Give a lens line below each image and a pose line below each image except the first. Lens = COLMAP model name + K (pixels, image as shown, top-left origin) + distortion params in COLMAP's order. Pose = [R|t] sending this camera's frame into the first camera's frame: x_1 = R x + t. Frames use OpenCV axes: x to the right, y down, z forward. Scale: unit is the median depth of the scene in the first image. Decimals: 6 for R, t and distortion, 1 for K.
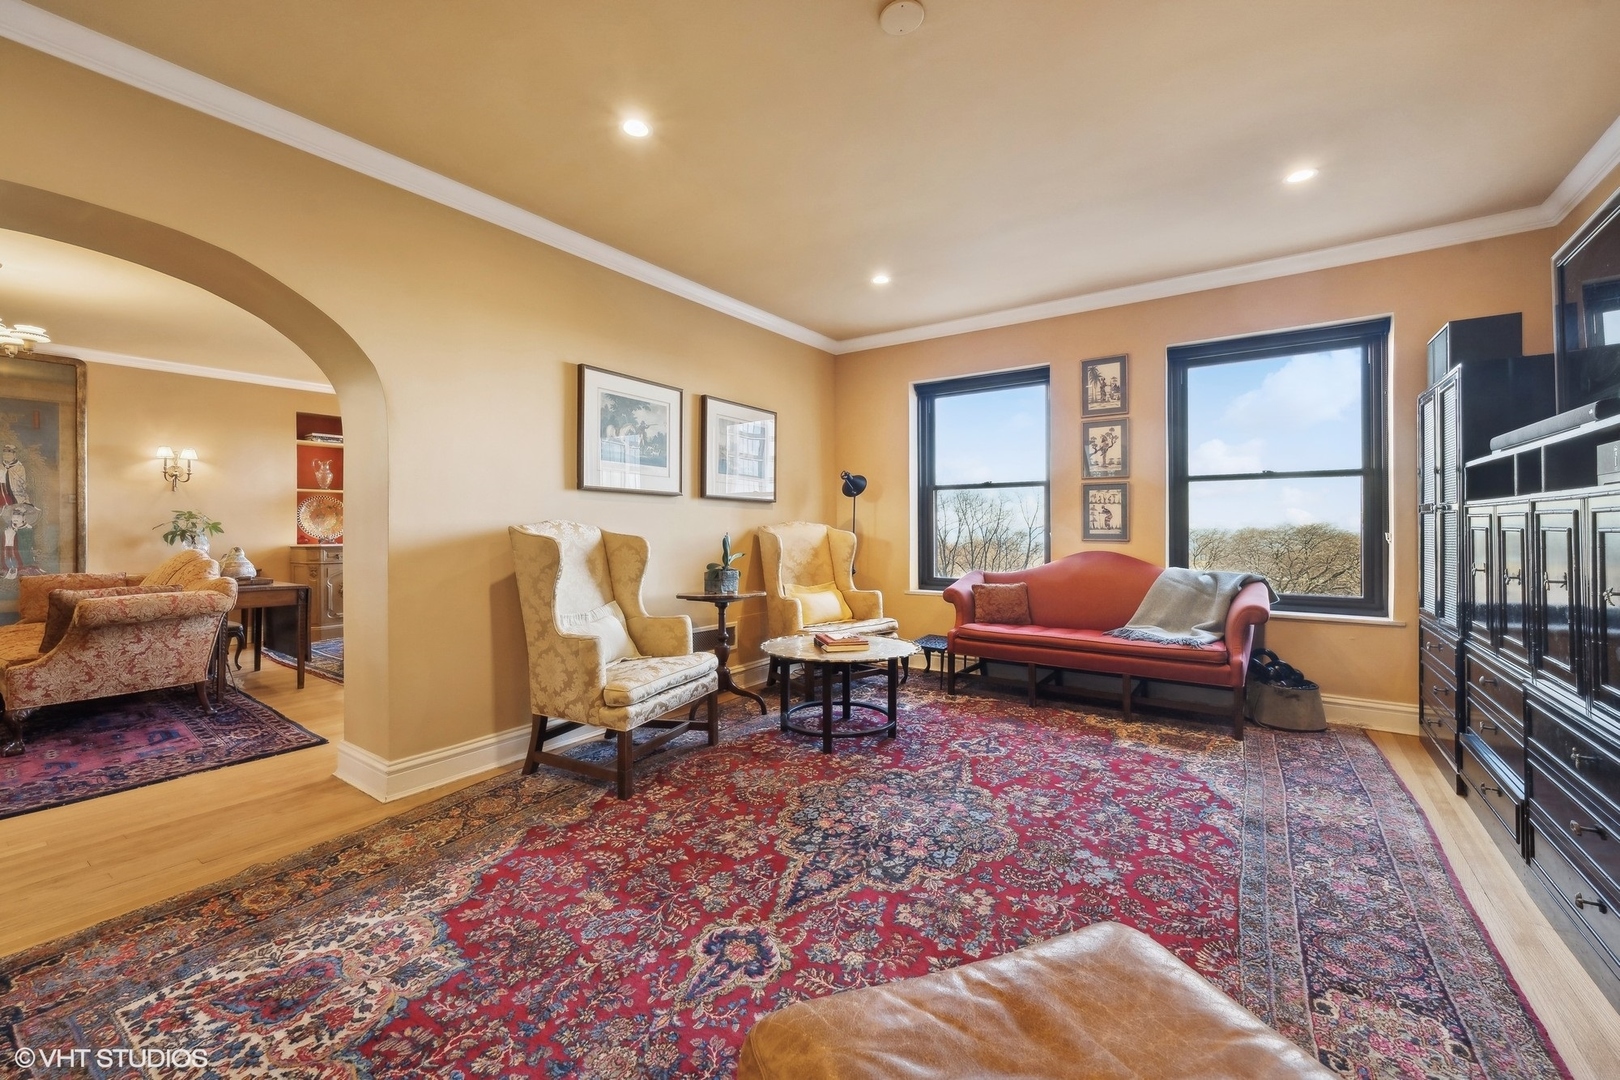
lens RADIAL K [[652.2, 0, 809.9], [0, 652.2, 530.3], [0, 0, 1]] dist [-0.001189, -0.000059]
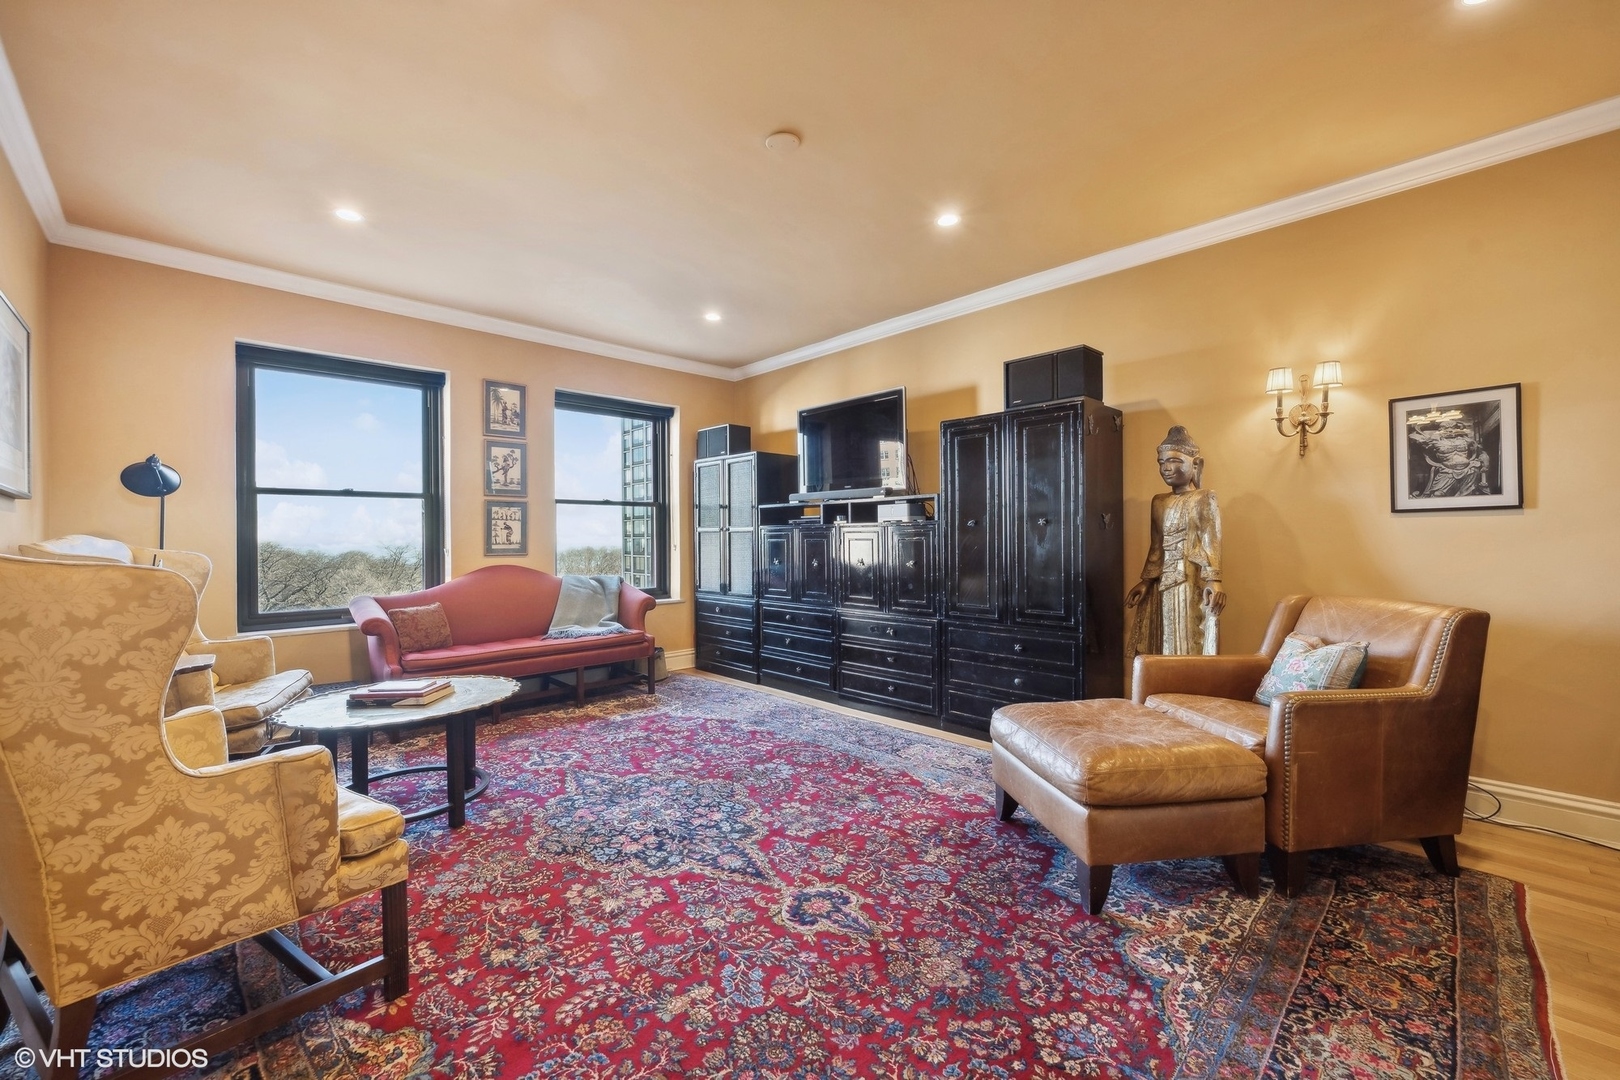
lens RADIAL K [[652.2, 0, 805.1], [0, 652.2, 545.5], [0, 0, 1]] dist [-0.001189, -0.000059]
pose [[0.190082, -0.010200, 0.981715, -0.806759], [0.014733, 0.999863, 0.007536, -0.000581], [-0.981658, 0.013031, 0.190207, 0.517923]]
